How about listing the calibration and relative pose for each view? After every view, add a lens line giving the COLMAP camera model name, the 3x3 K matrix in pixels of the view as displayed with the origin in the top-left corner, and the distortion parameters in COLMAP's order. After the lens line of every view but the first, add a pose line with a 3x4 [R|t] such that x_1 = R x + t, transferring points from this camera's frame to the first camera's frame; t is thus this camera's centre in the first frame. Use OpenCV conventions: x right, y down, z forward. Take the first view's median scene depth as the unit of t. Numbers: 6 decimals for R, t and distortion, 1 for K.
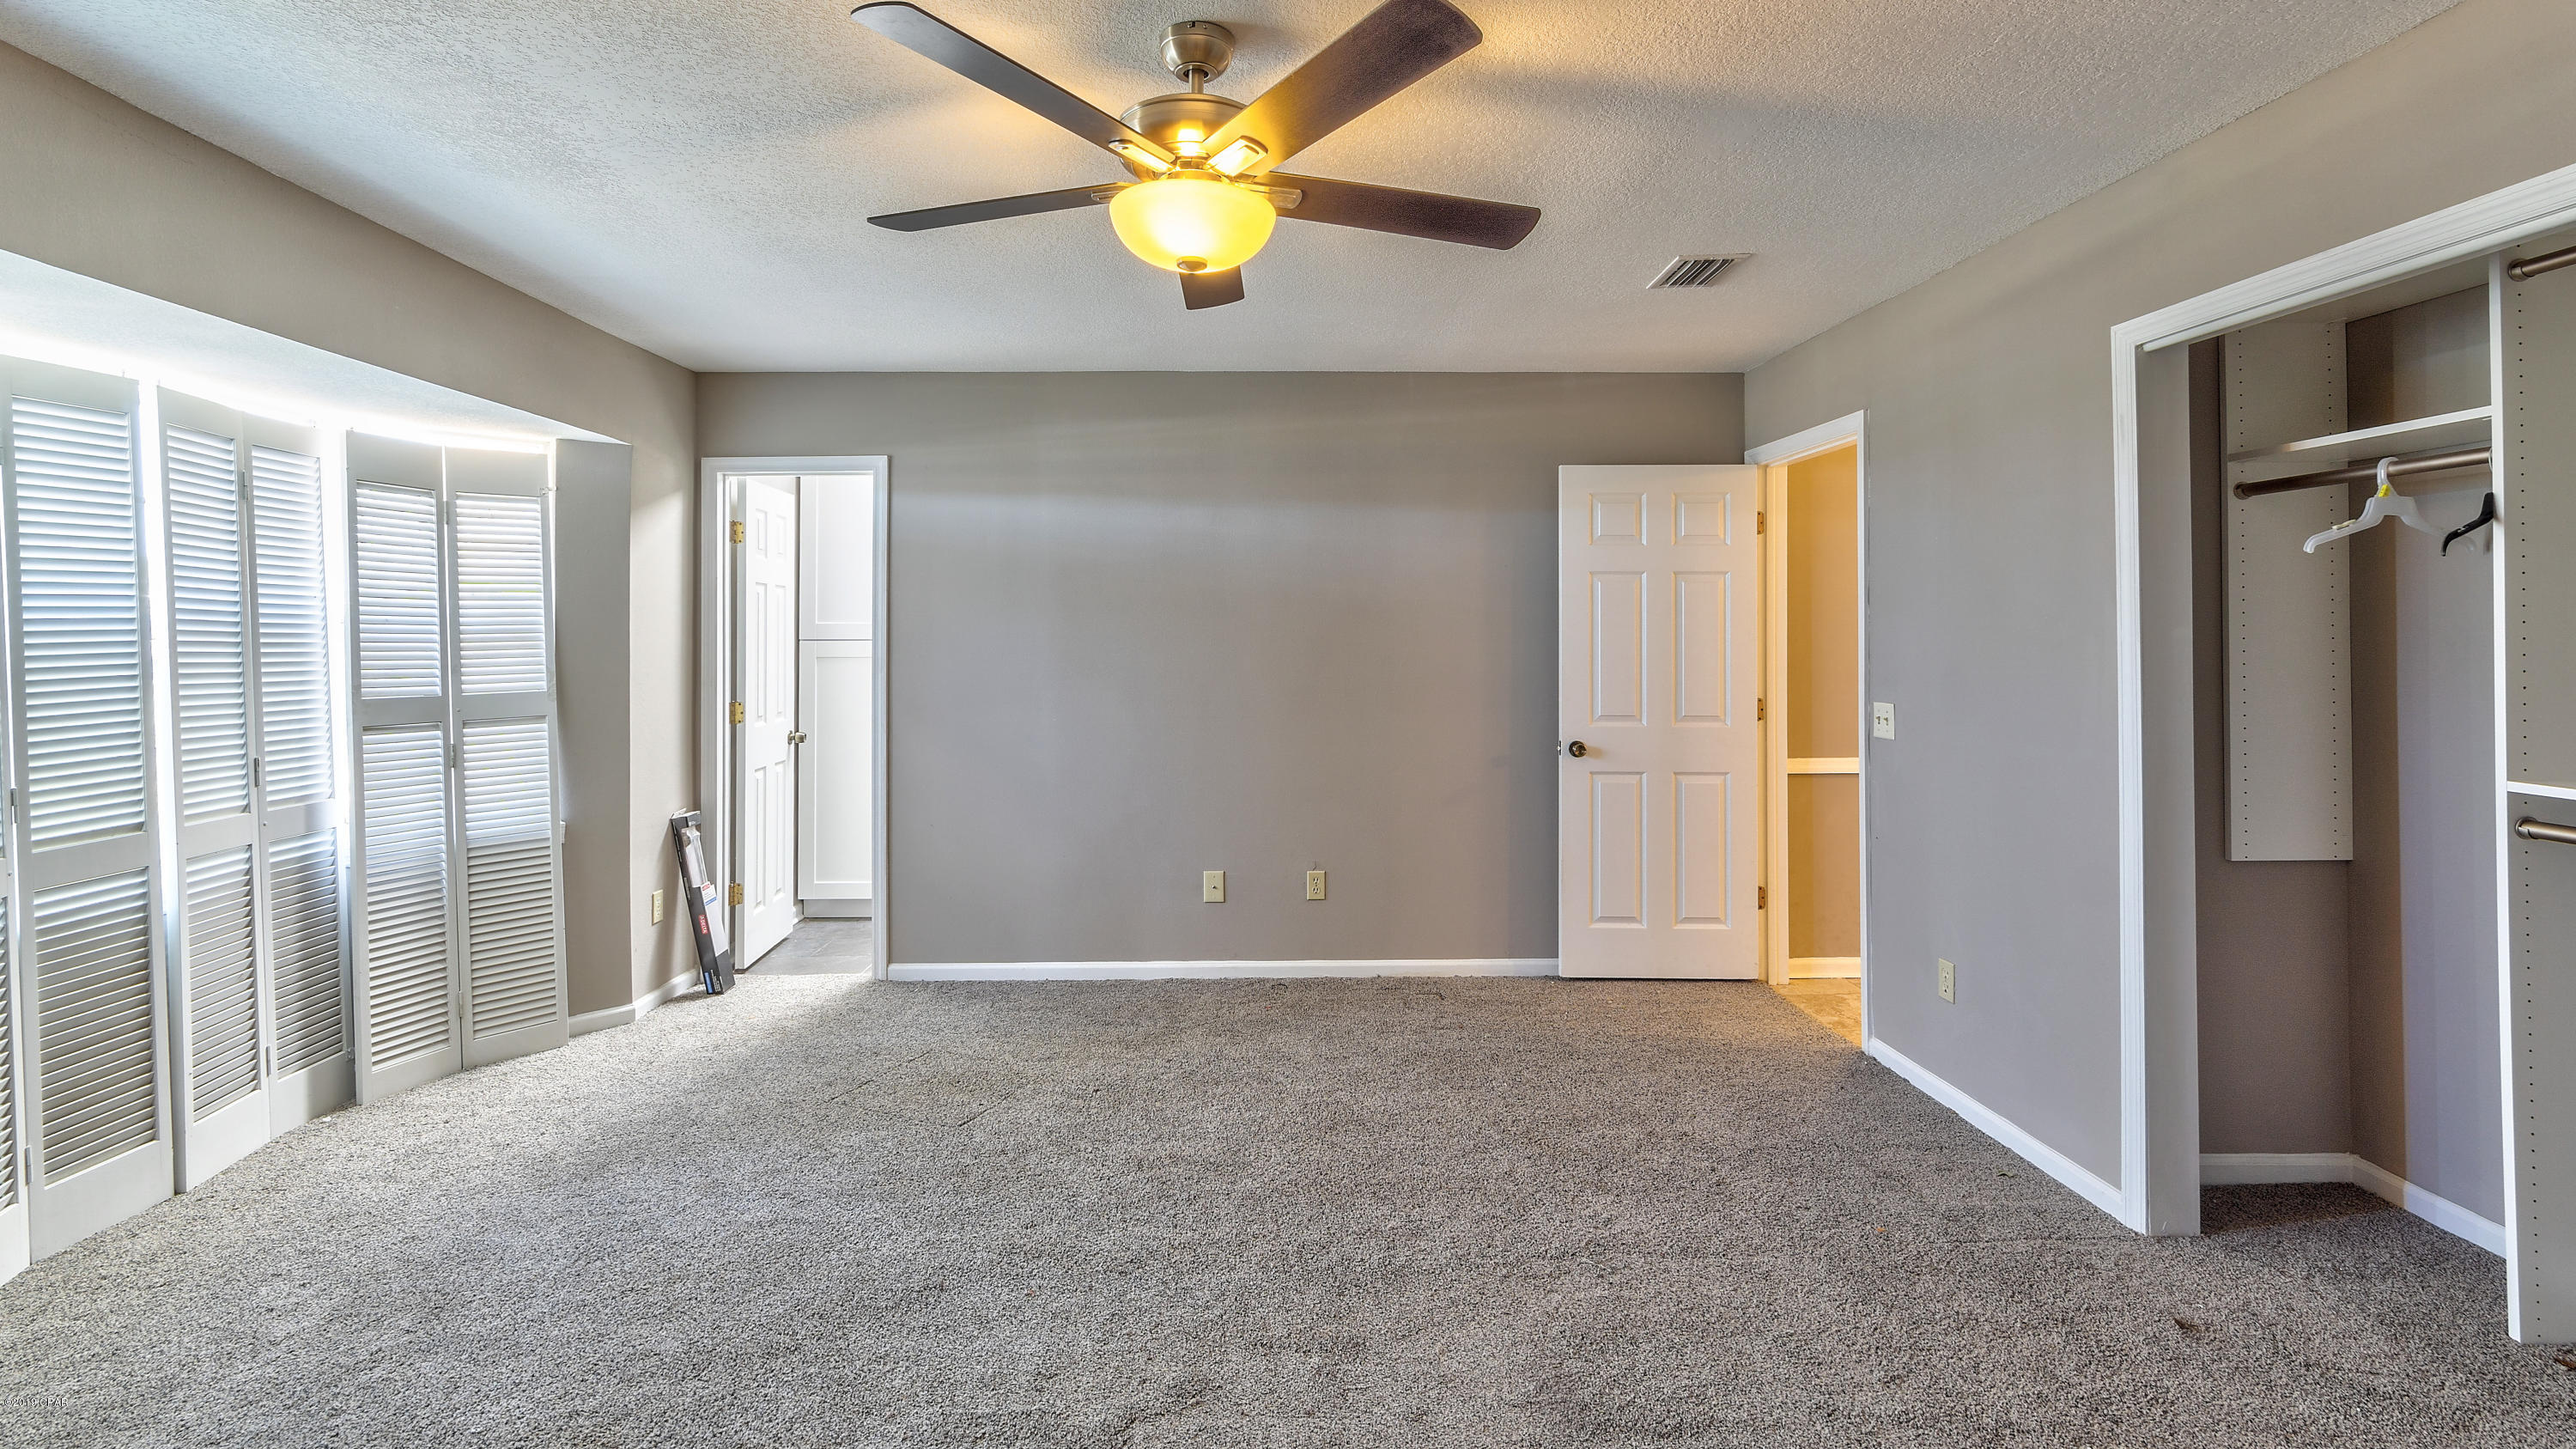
lens RADIAL K [[1153.3, 0, 1283.6], [0, 1153.3, 702.9], [0, 0, 1]] dist [0.001957, 0.000145]
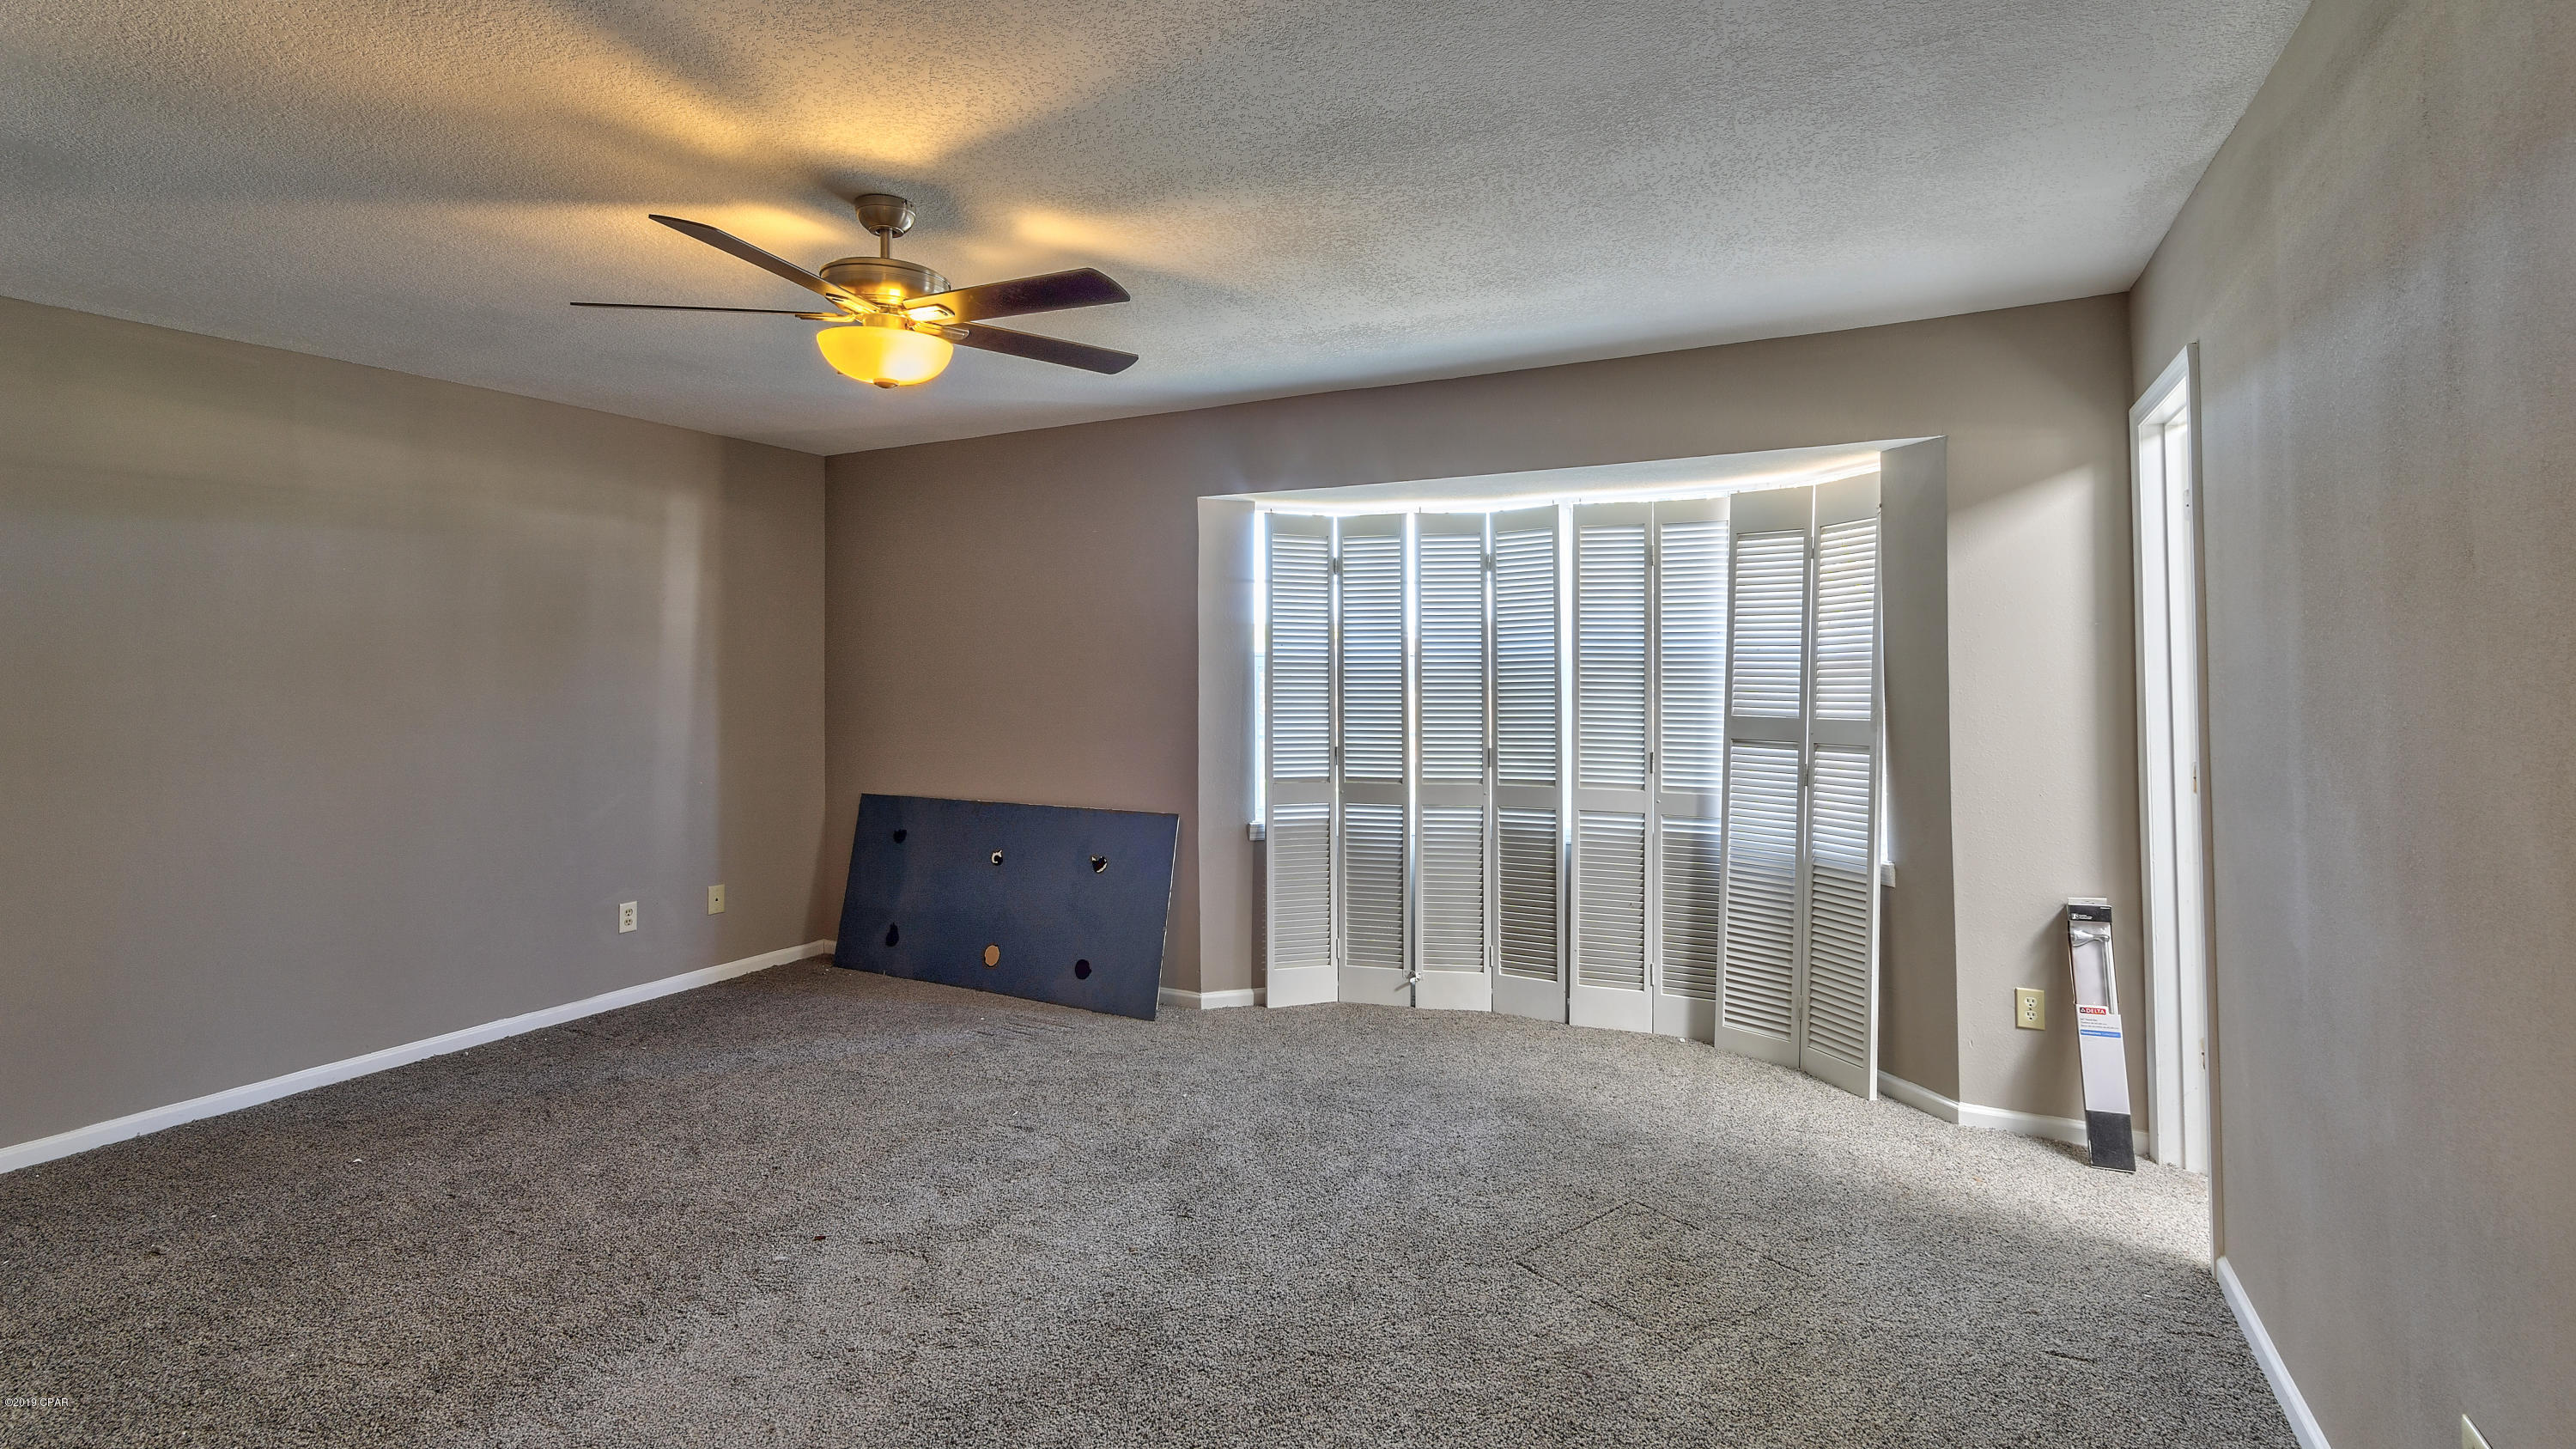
lens RADIAL K [[1153.3, 0, 1283.6], [0, 1153.3, 702.9], [0, 0, 1]] dist [0.001957, 0.000145]
pose [[-0.490890, 0.030815, -0.870677, 0.479957], [-0.045749, 0.997084, 0.061082, -0.069016], [0.870020, 0.069817, -0.488049, 1.178169]]
